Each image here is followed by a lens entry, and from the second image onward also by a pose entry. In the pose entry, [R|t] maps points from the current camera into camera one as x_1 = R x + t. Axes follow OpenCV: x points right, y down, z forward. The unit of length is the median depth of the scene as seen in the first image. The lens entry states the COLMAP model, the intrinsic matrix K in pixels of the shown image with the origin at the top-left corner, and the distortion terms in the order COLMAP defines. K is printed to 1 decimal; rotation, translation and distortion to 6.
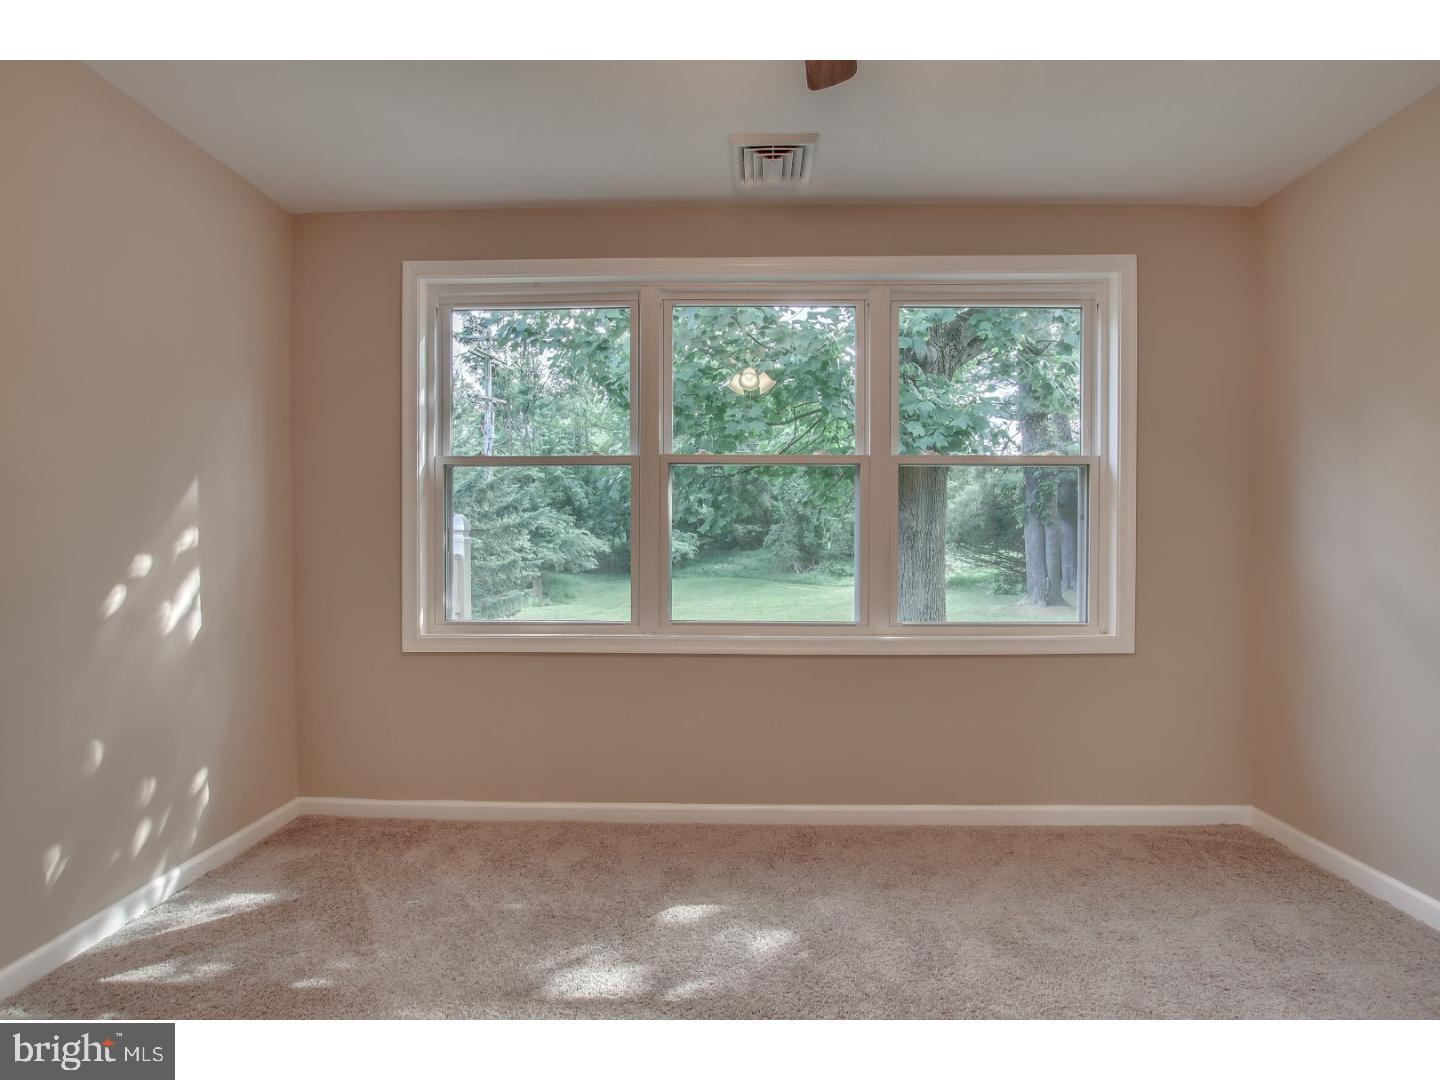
lens RADIAL K [[677.2, 0, 700.8], [0, 677.2, 542.1], [0, 0, 1]] dist [-0.028351, 0.000793]
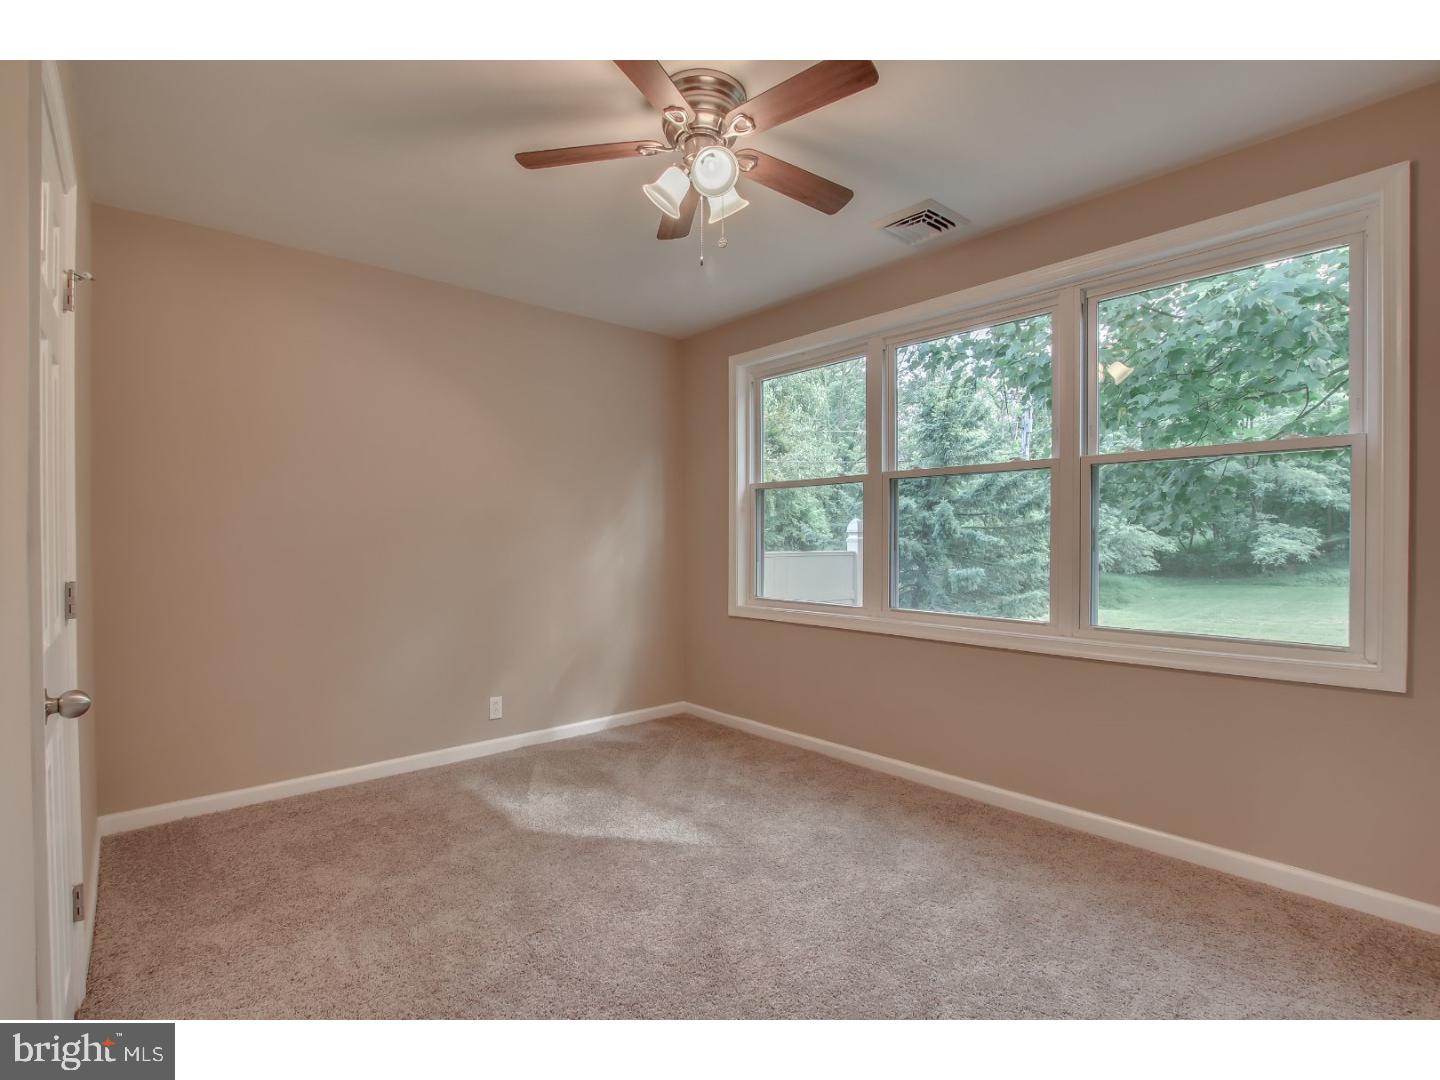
lens RADIAL K [[677.2, 0, 700.8], [0, 677.2, 542.1], [0, 0, 1]] dist [-0.028351, 0.000793]
pose [[0.679197, 0.002588, -0.733952, 0.363694], [0.000613, 0.999991, 0.004093, -0.004829], [0.733956, -0.003230, 0.679189, -0.045014]]
